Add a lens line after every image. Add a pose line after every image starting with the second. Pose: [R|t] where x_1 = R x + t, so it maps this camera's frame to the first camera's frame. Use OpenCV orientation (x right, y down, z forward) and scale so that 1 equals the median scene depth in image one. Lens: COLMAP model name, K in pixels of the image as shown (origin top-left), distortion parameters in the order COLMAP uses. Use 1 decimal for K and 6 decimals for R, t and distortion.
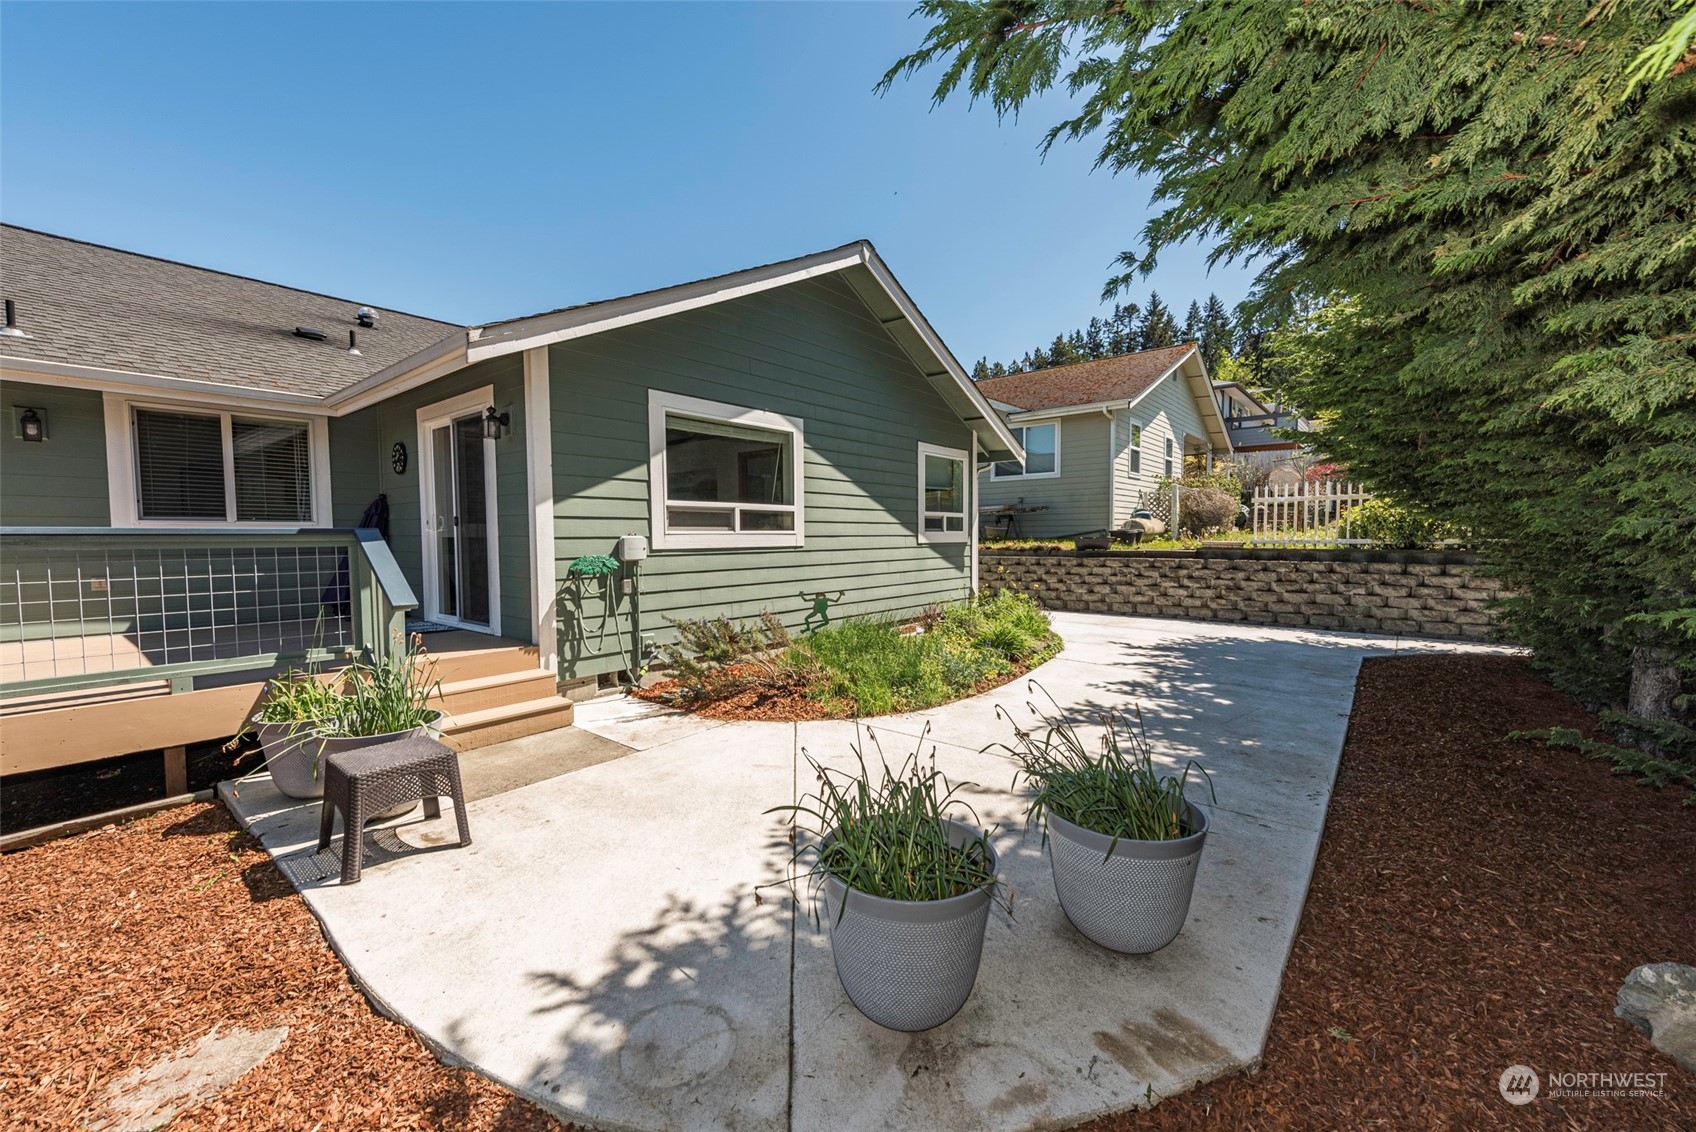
lens RADIAL K [[666.8, 0, 848.0], [0, 666.8, 566.0], [0, 0, 1]] dist [0.008157, -0.000710]
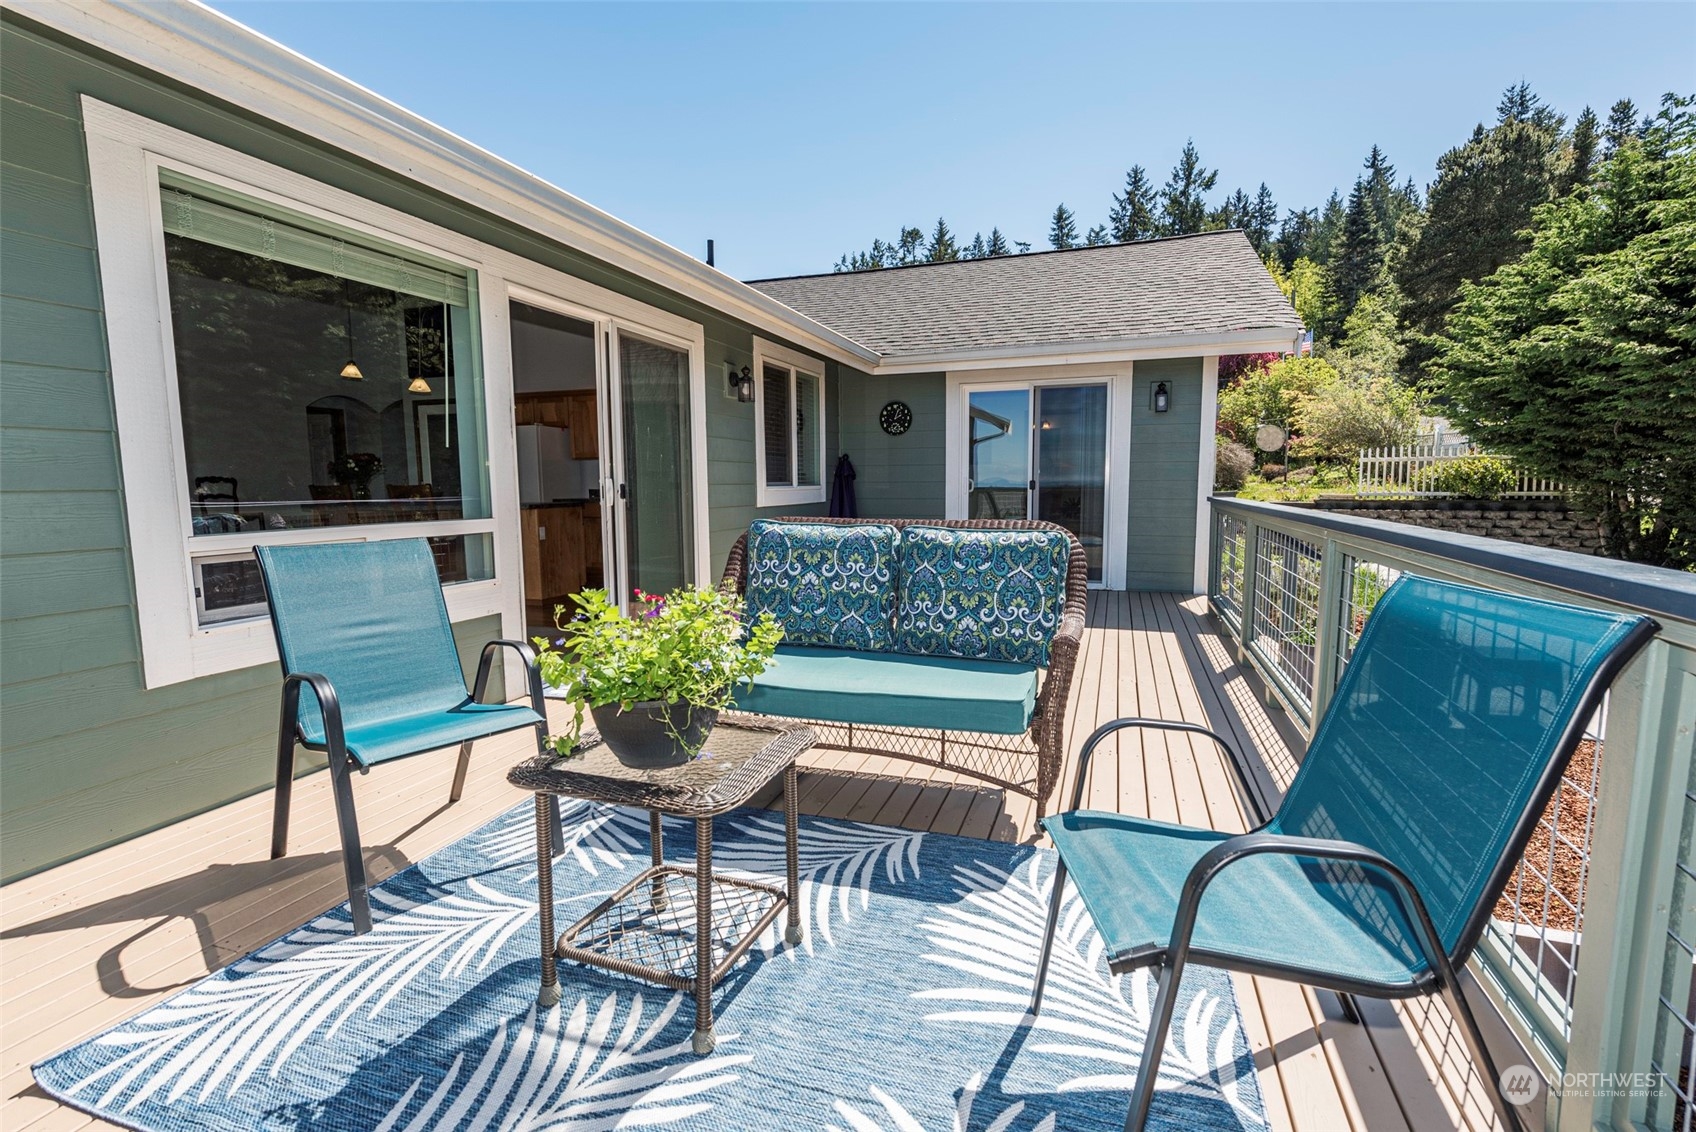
lens RADIAL K [[777.1, 0, 848.0], [0, 777.1, 566.0], [0, 0, 1]] dist [0.000769, -0.000310]
pose [[0.938808, -0.038486, 0.342283, -0.752684], [0.016476, 0.997618, 0.066980, -0.015413], [-0.344045, -0.057242, 0.937207, -0.020899]]
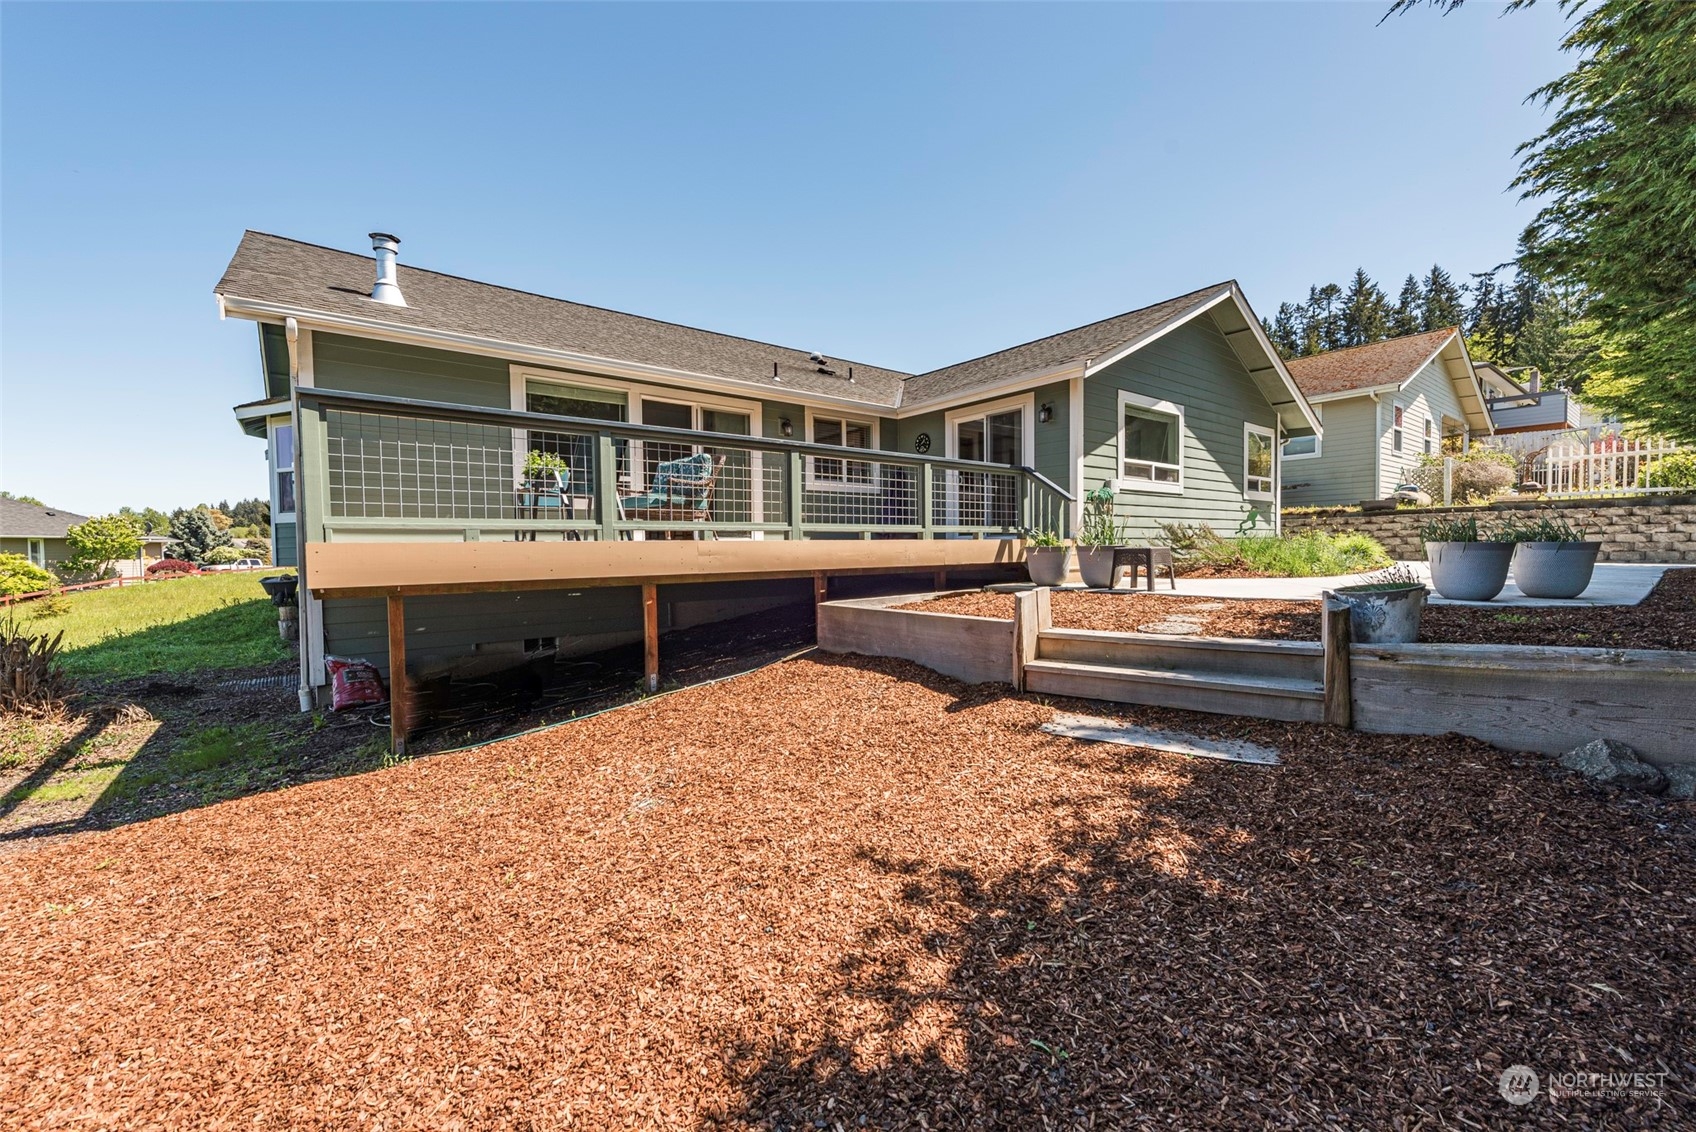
lens RADIAL K [[673.7, 0, 848.0], [0, 673.7, 566.0], [0, 0, 1]] dist [0.006578, -0.000823]
pose [[0.977408, -0.001775, -0.211352, -0.334343], [-0.002113, 0.999833, -0.018167, 0.109319], [0.211349, 0.018203, 0.977241, -0.409767]]
